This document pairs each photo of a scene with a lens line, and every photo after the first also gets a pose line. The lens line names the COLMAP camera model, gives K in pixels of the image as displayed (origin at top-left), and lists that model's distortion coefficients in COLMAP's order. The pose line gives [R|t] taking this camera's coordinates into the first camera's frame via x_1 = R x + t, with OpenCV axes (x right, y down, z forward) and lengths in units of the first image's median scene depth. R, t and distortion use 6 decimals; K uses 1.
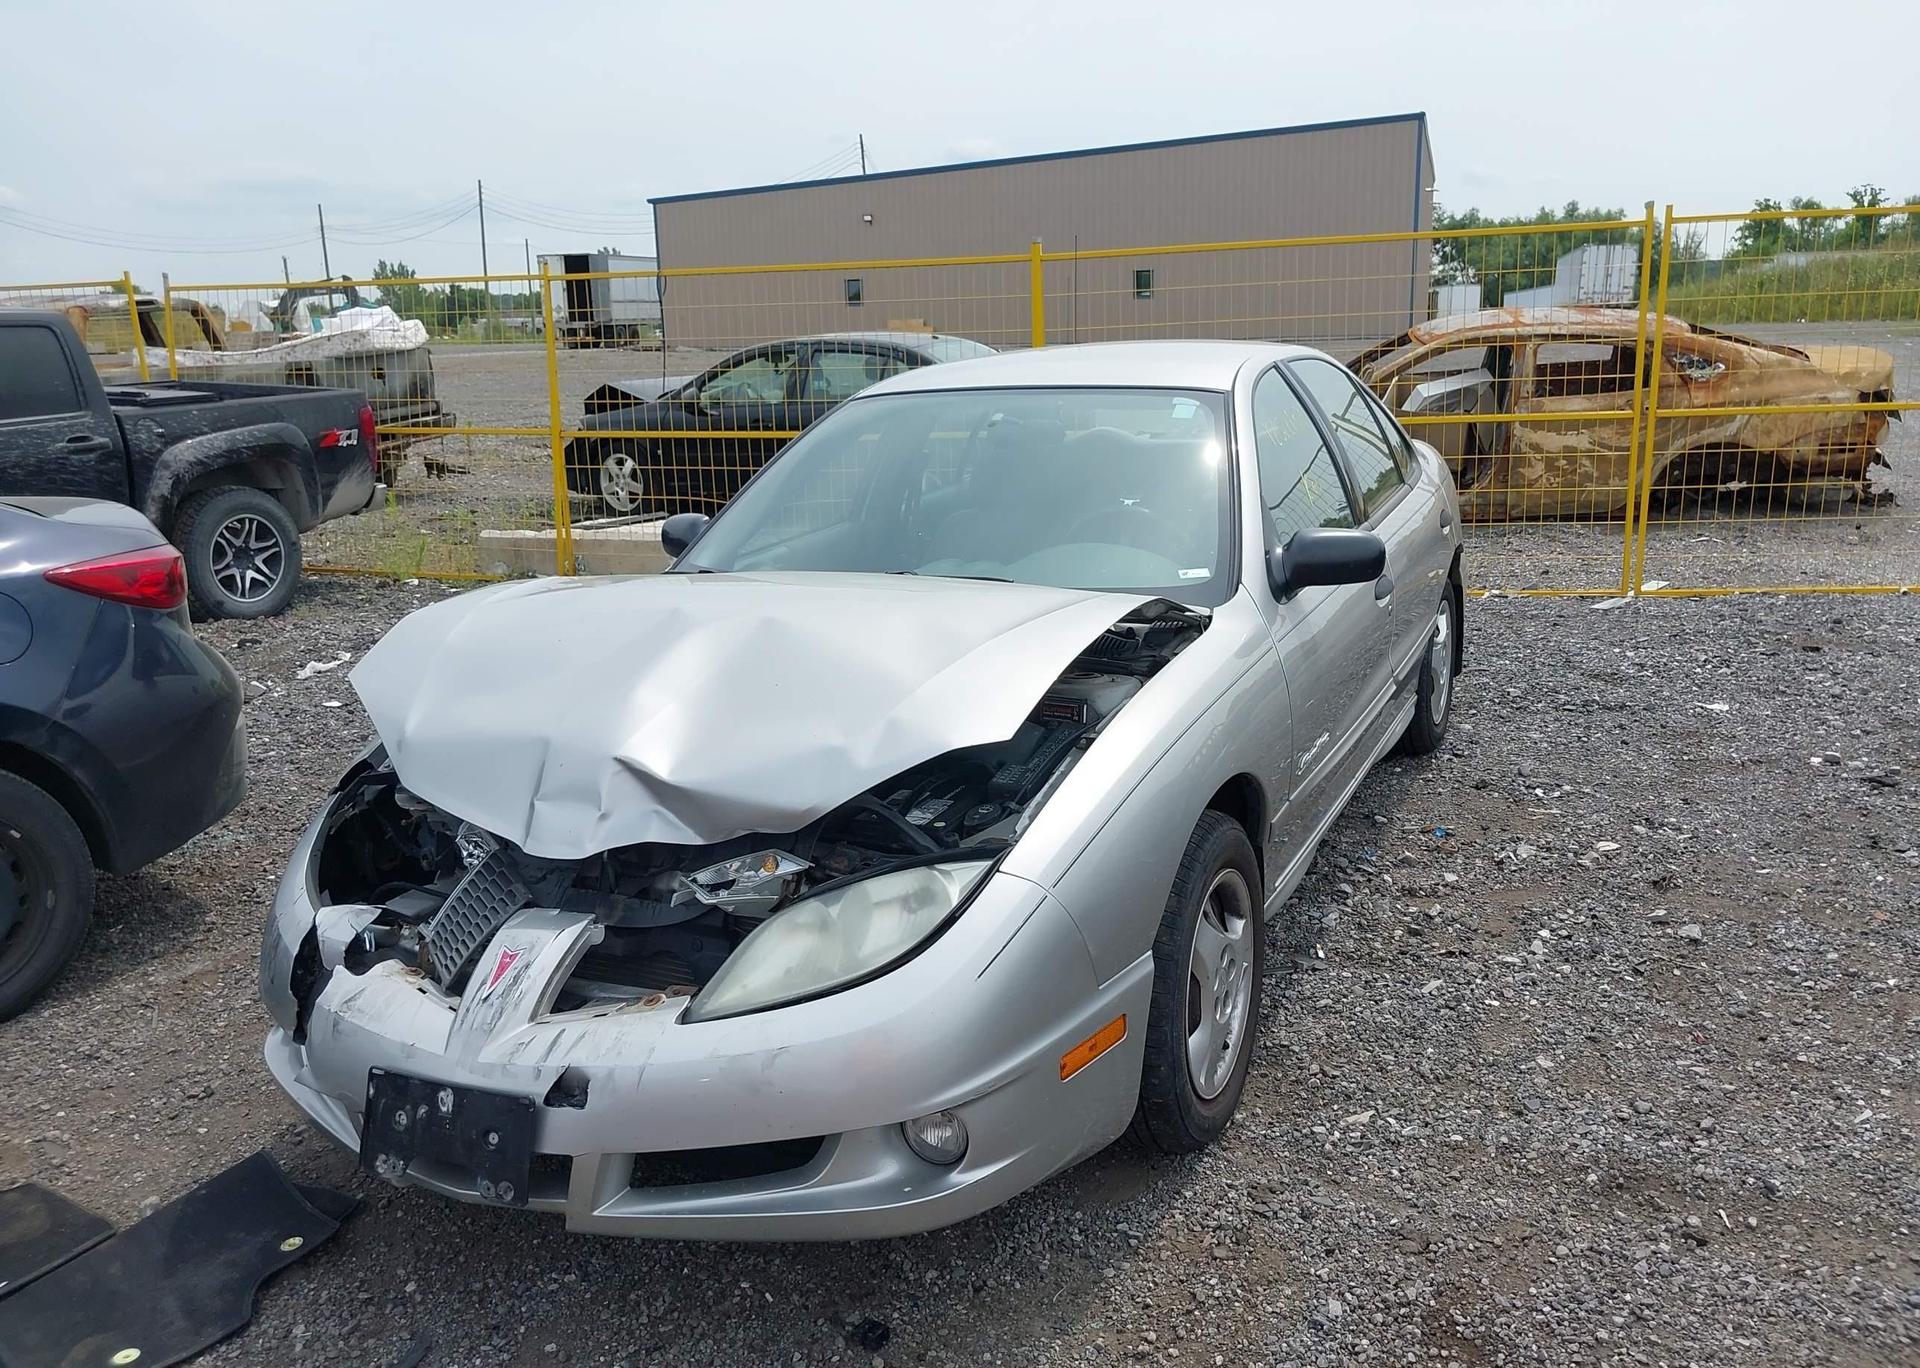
lens RADIAL K [[1558.1, 0, 957.6], [0, 1558.1, 568.1], [0, 0, 1]] dist [0.001833, -0.000698]
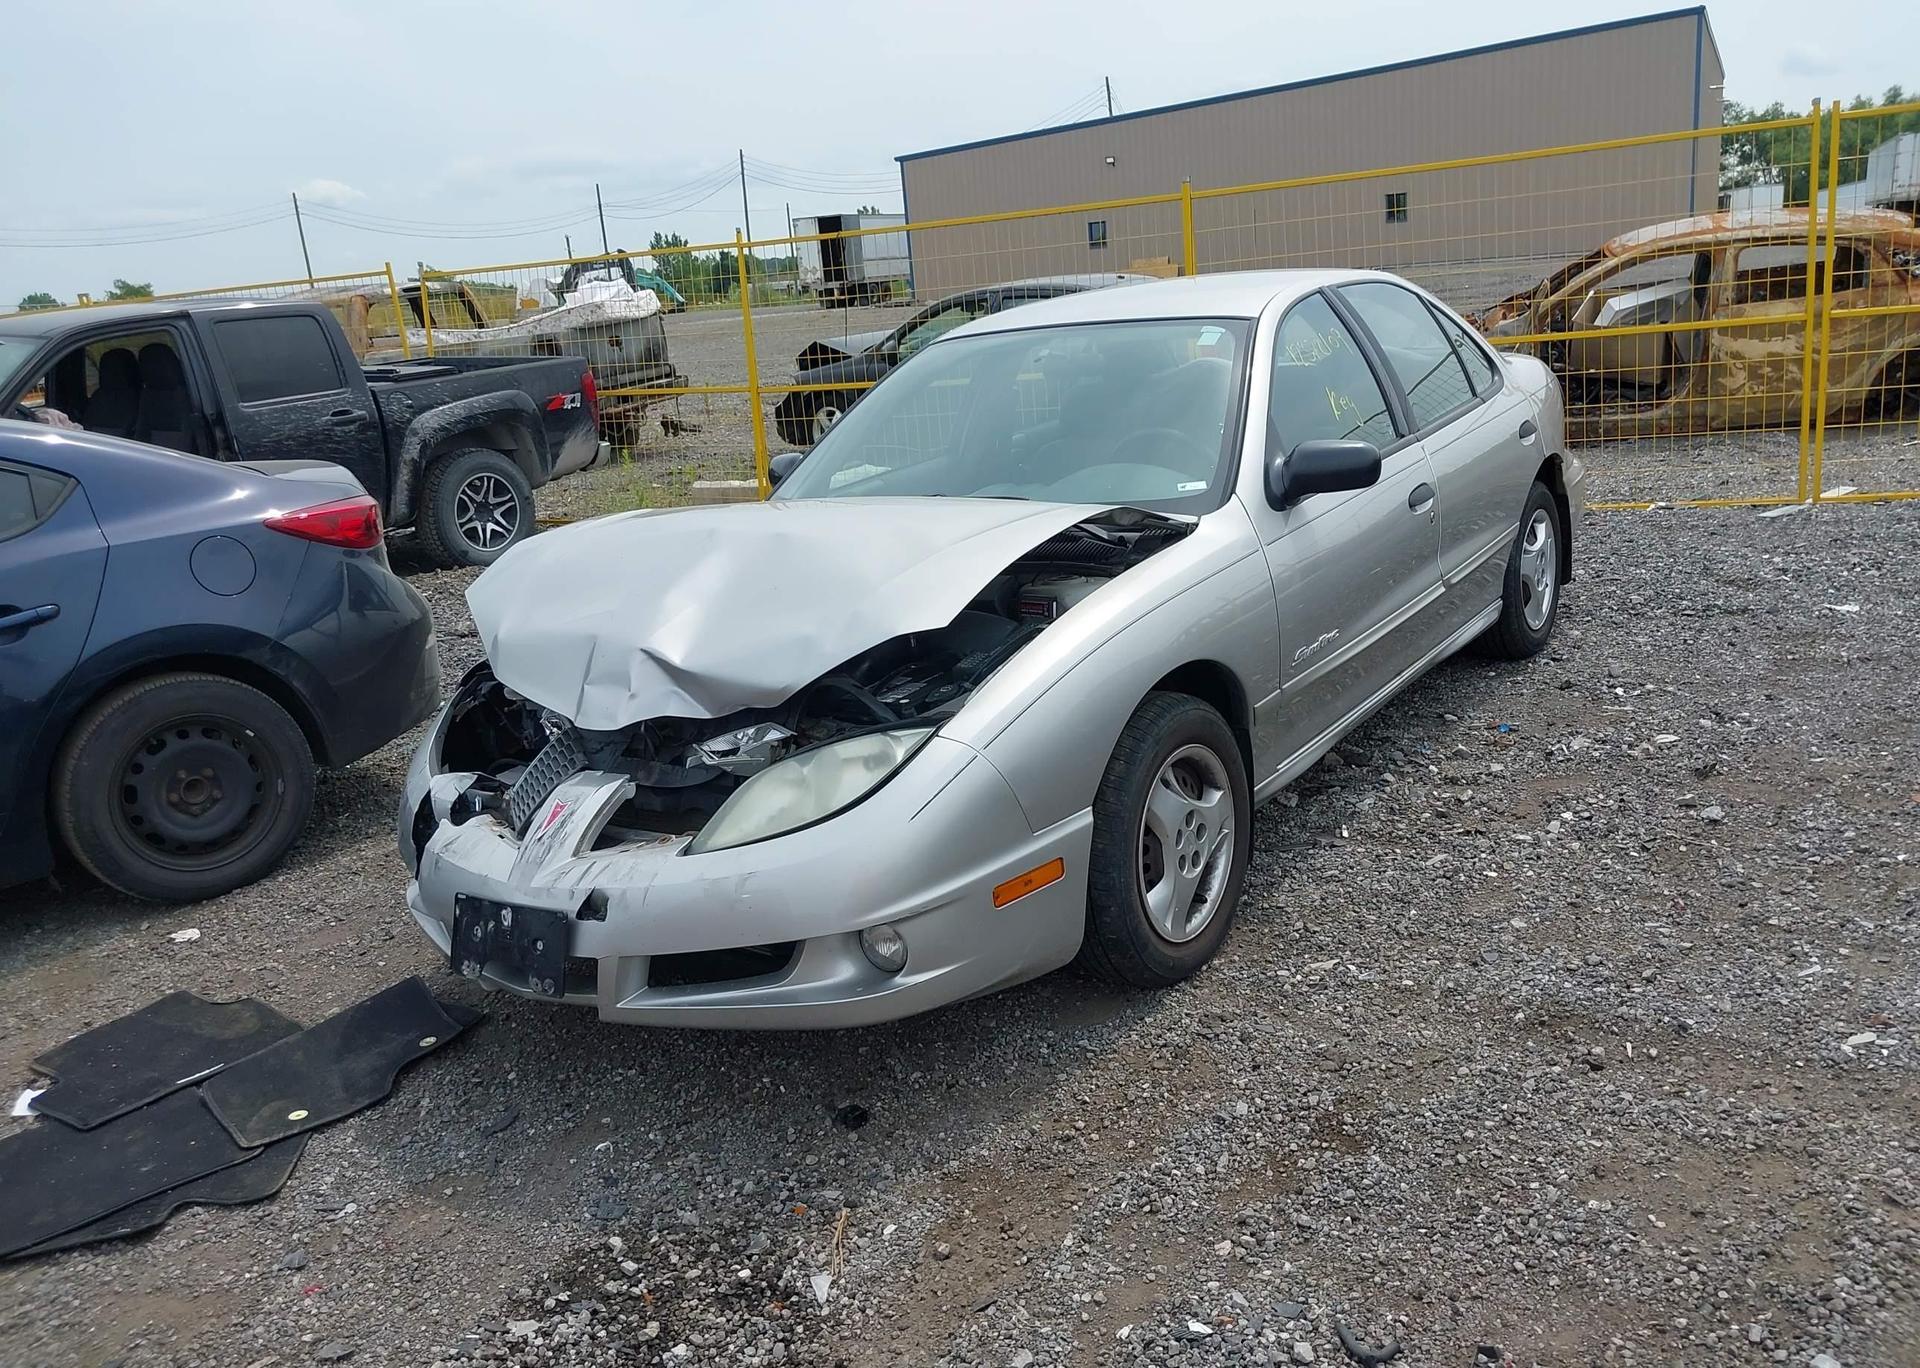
lens RADIAL K [[1543.0, 0, 954.1], [0, 1543.0, 546.9], [0, 0, 1]] dist [0.002637, -0.034411]
pose [[0.984803, -0.029808, -0.171096, 0.172027], [0.033849, 0.999212, 0.020749, 0.018264], [0.170343, -0.026225, 0.985036, -0.113279]]
